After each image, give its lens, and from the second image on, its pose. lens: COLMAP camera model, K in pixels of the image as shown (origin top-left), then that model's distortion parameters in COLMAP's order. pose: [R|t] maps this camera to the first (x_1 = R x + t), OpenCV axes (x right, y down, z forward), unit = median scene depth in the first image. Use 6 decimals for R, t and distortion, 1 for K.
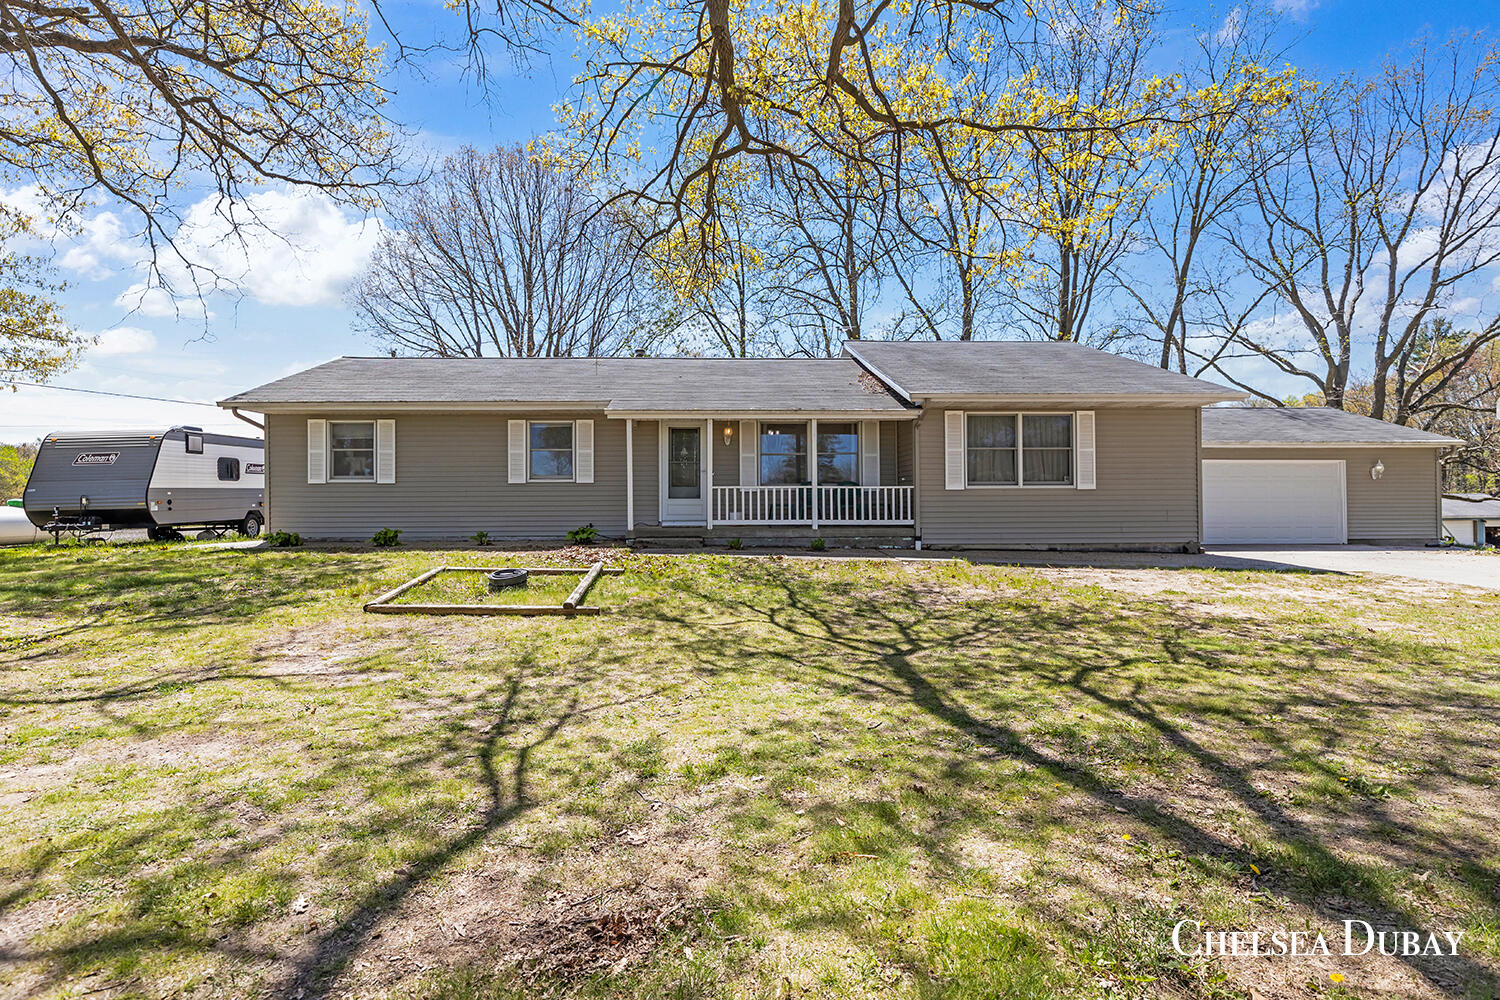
lens RADIAL K [[732.6, 0, 752.5], [0, 732.6, 497.0], [0, 0, 1]] dist [-0.002677, -0.000438]
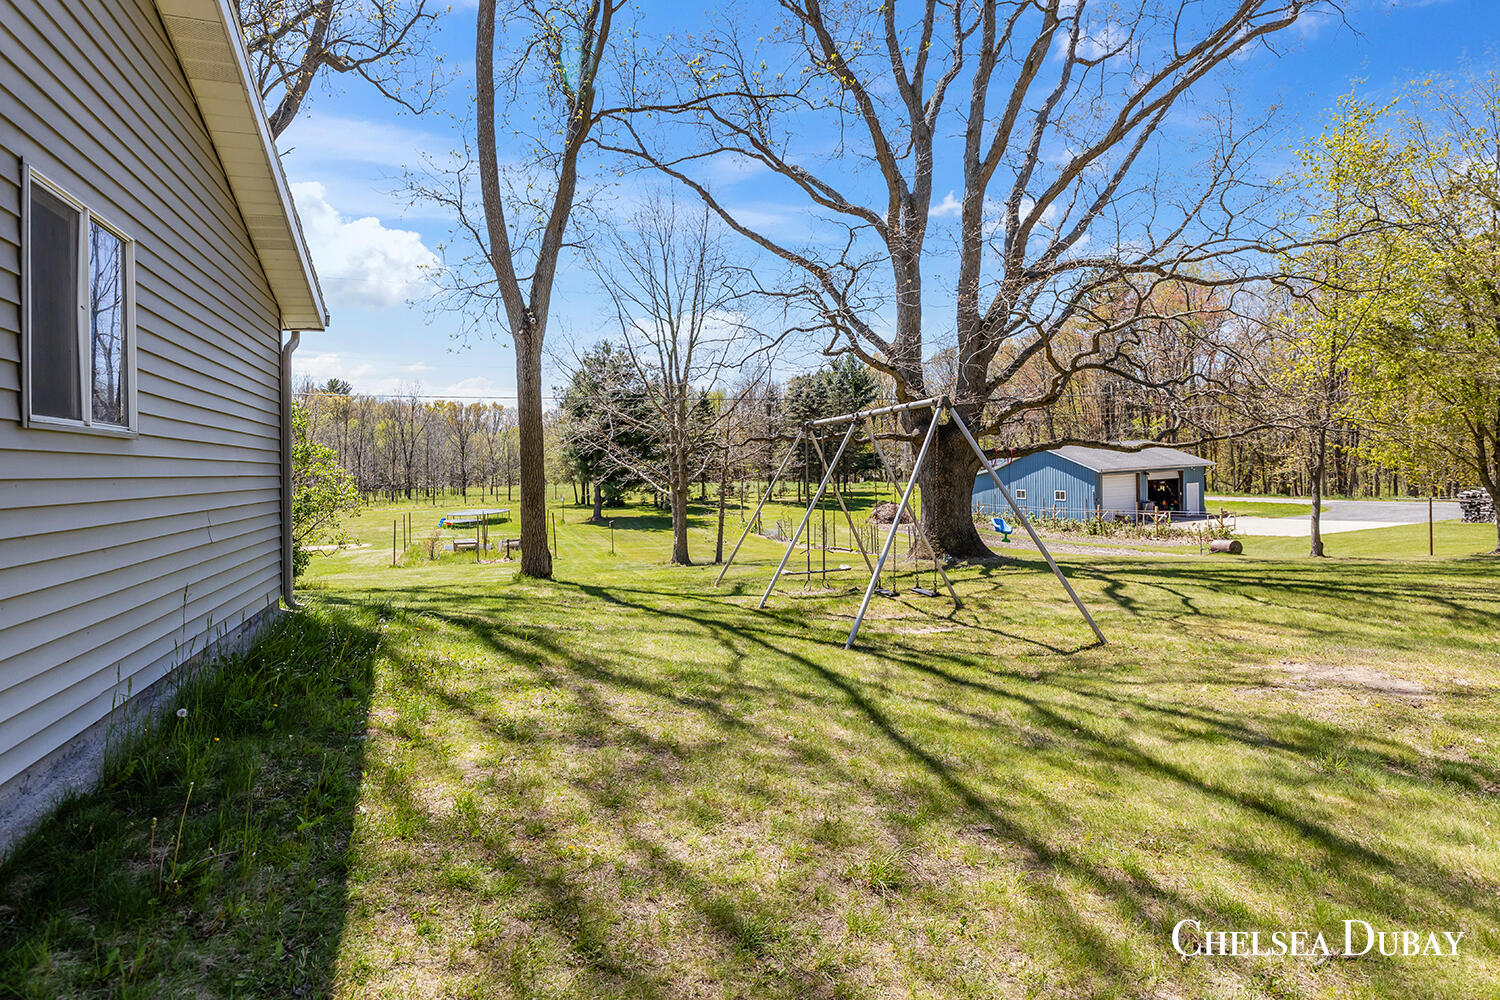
lens RADIAL K [[732.6, 0, 693.2], [0, 732.6, 508.8], [0, 0, 1]] dist [-0.002677, -0.000438]
pose [[0.973092, -0.045100, 0.225959, 1.271491], [0.030518, 0.997245, 0.067615, 0.007630], [-0.228386, -0.058900, 0.971787, 1.259171]]
